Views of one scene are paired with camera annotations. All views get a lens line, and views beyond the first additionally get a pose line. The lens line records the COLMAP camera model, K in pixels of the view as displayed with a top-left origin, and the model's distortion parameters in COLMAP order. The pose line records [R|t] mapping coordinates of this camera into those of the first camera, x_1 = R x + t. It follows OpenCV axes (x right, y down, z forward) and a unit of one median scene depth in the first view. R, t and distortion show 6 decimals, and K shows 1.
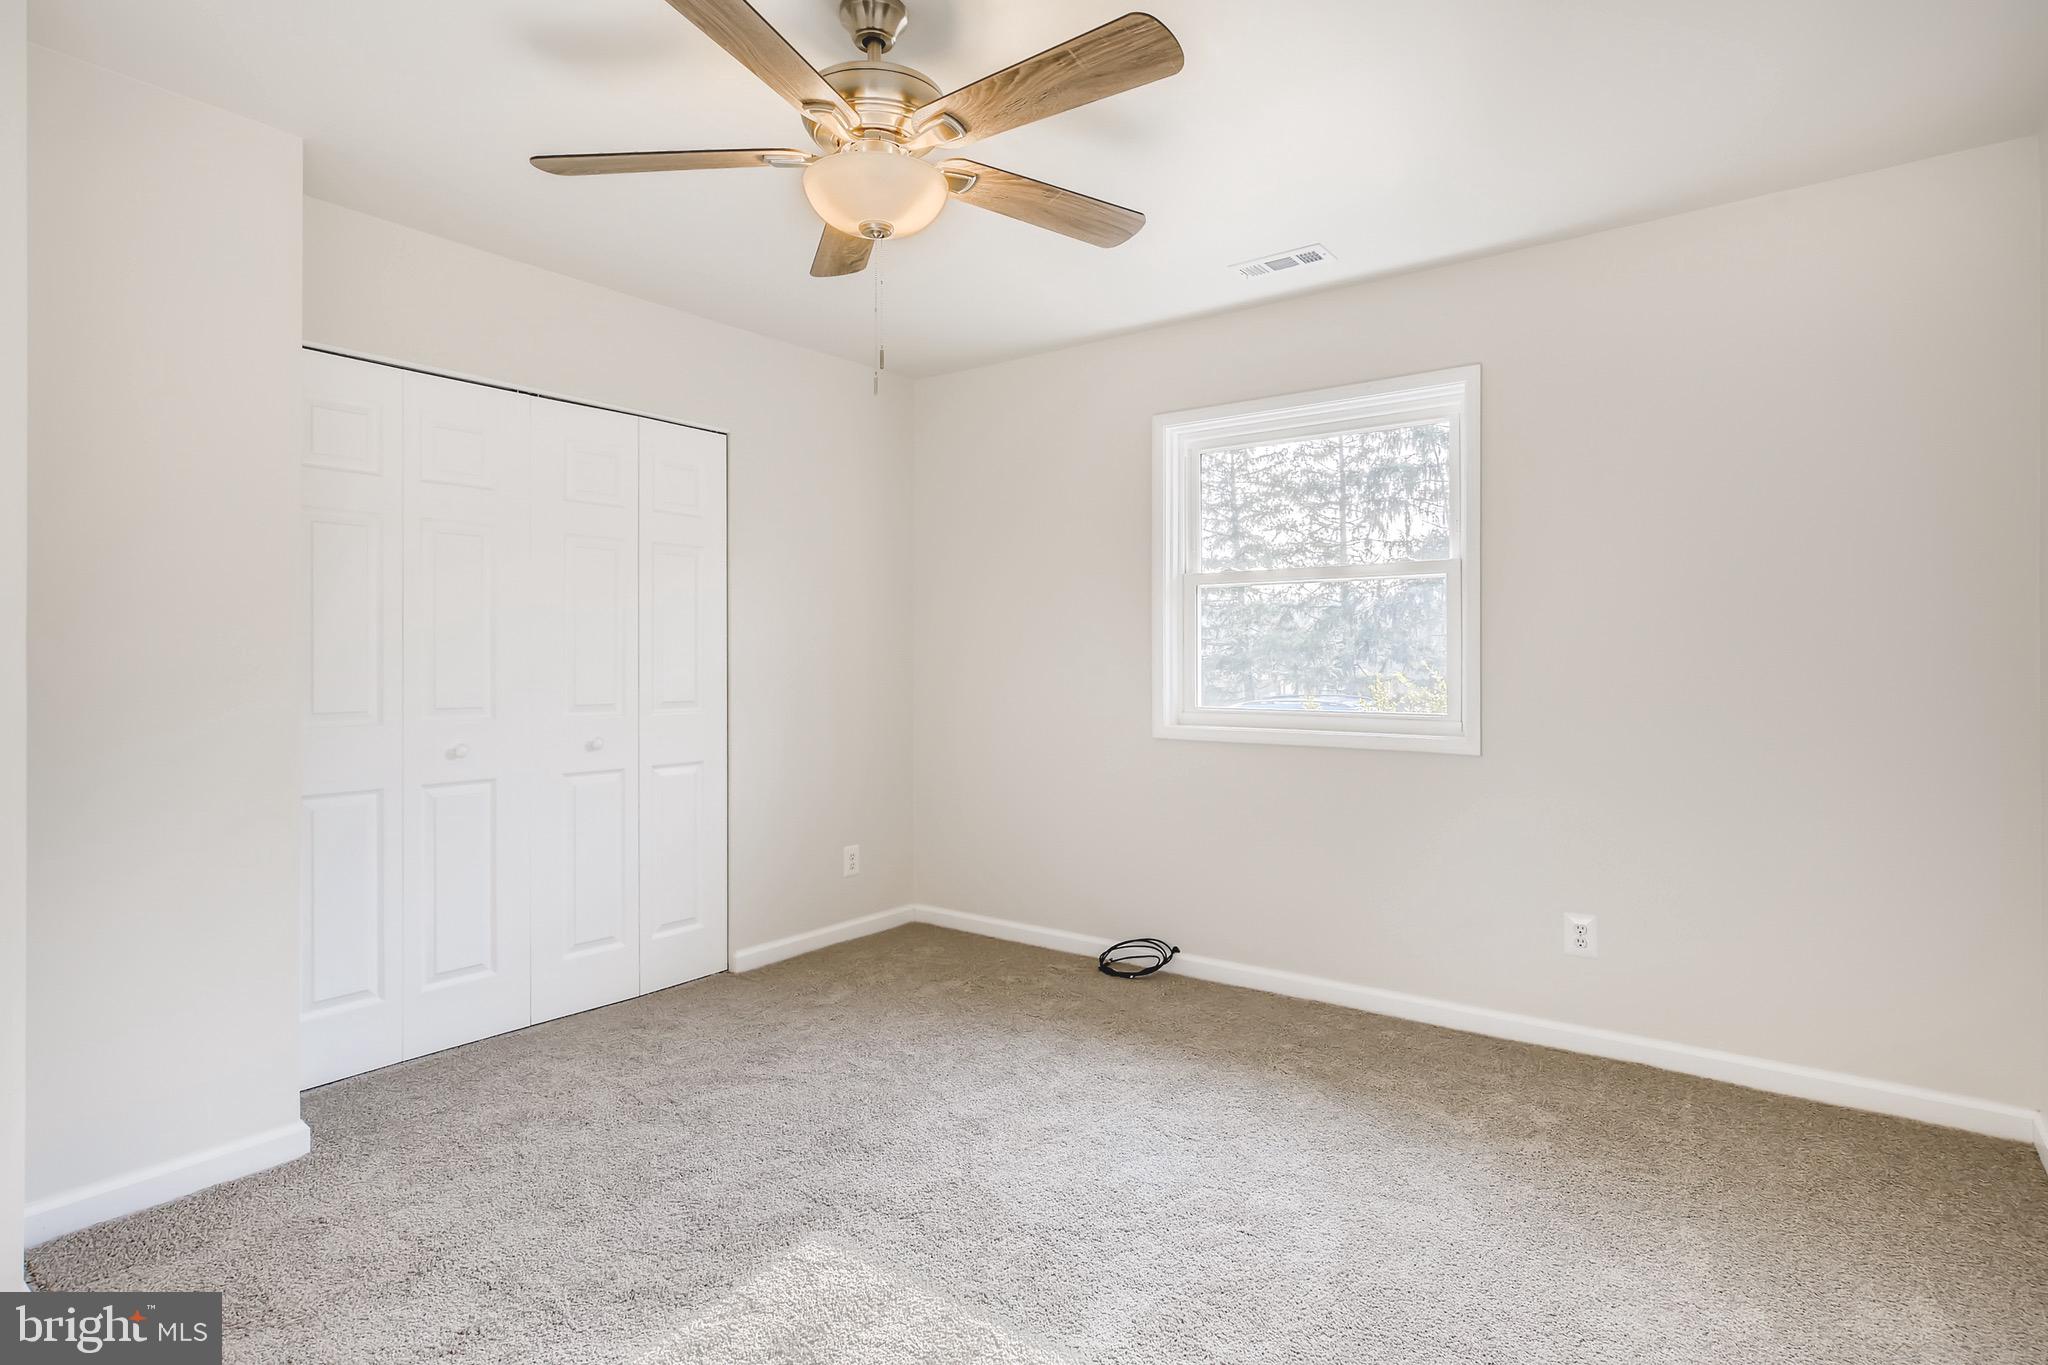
lens RADIAL K [[1047.1, 0, 1024.3], [0, 1047.1, 674.7], [0, 0, 1]] dist [-0.006941, 0.006762]
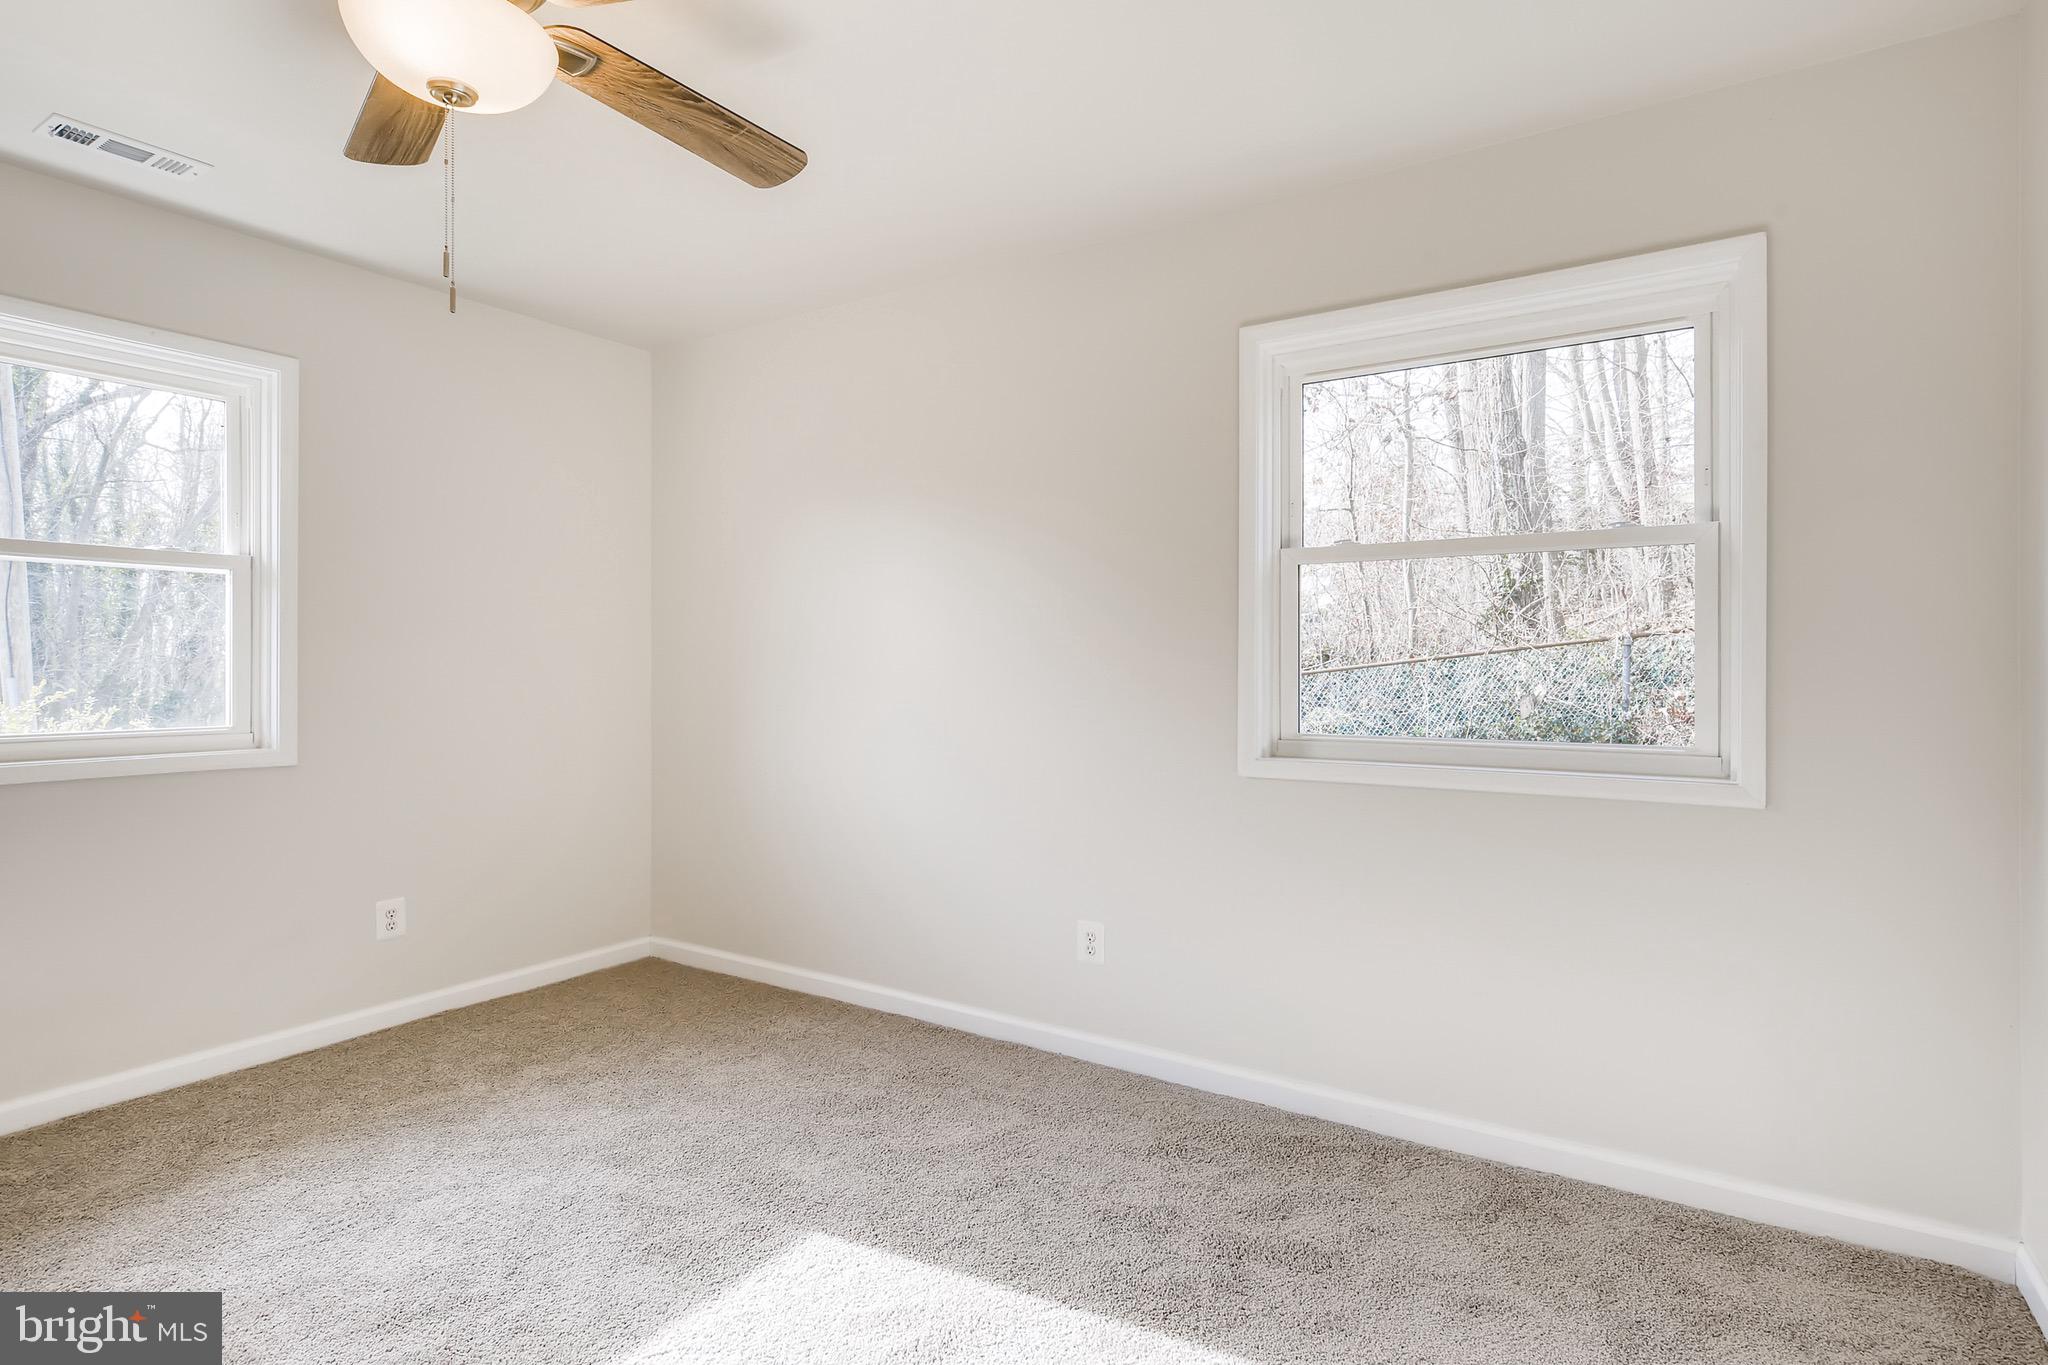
lens RADIAL K [[1047.1, 0, 1019.0], [0, 1047.1, 679.8], [0, 0, 1]] dist [-0.006941, 0.006762]
pose [[-0.065114, -0.010255, 0.997825, -0.551214], [0.015155, 0.999822, 0.011264, -0.001299], [-0.997763, 0.015855, -0.064947, 0.385775]]
